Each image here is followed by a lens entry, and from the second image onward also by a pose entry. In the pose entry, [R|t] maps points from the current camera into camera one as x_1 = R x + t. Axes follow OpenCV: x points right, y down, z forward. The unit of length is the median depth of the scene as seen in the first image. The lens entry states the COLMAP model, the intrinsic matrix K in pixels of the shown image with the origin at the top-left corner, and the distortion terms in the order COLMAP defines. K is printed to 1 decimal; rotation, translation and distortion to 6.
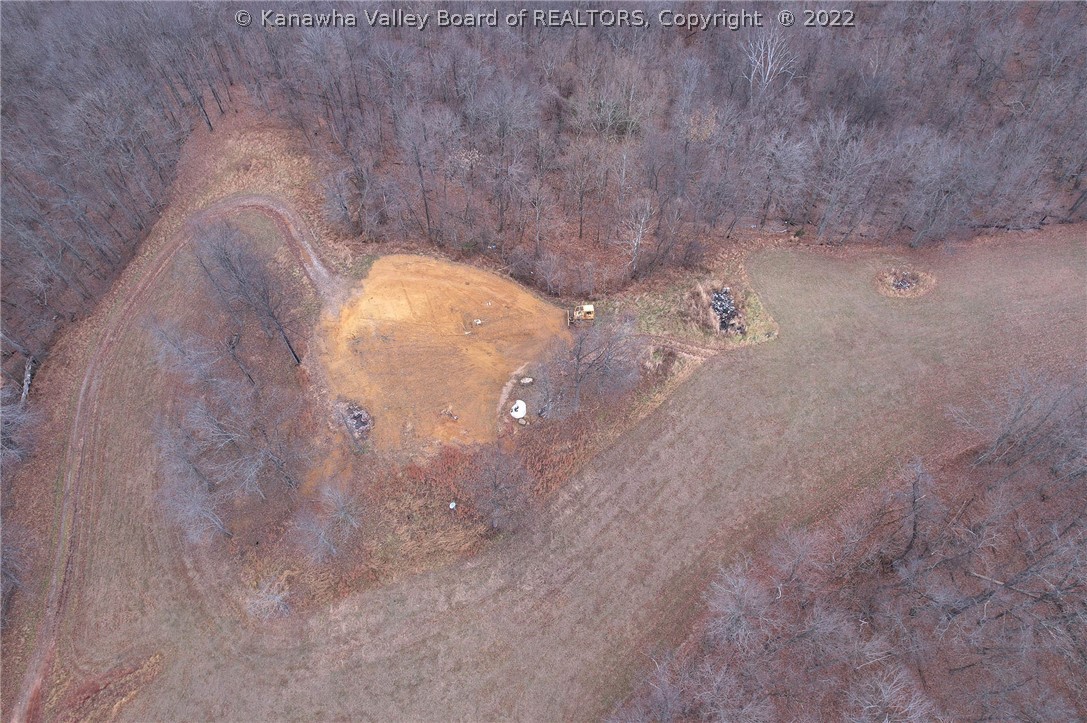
lens RADIAL K [[727.6, 0, 543.5], [0, 727.6, 361.5], [0, 0, 1]] dist [-0.087459, 0.085777]
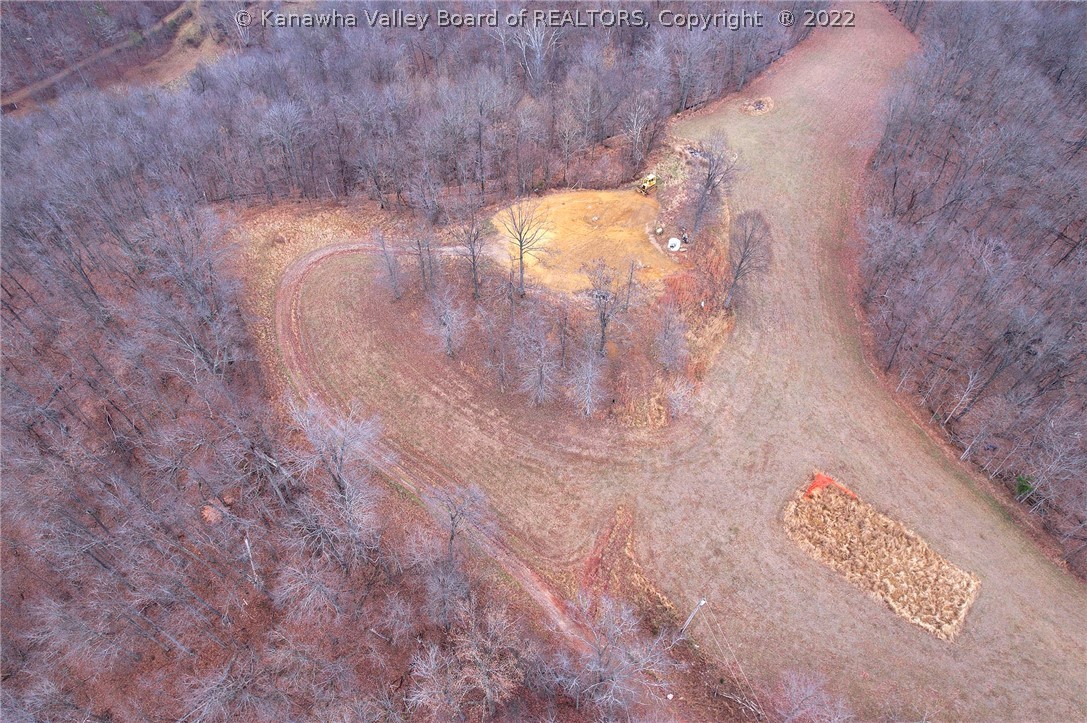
lens RADIAL K [[687.4, 0, 543.5], [0, 687.4, 361.5], [0, 0, 1]] dist [-0.057685, 0.034660]
pose [[0.777380, -0.490801, 0.393440, -0.844796], [0.525975, 0.850231, 0.021380, 0.096539], [-0.345009, 0.190319, 0.919102, -0.055957]]
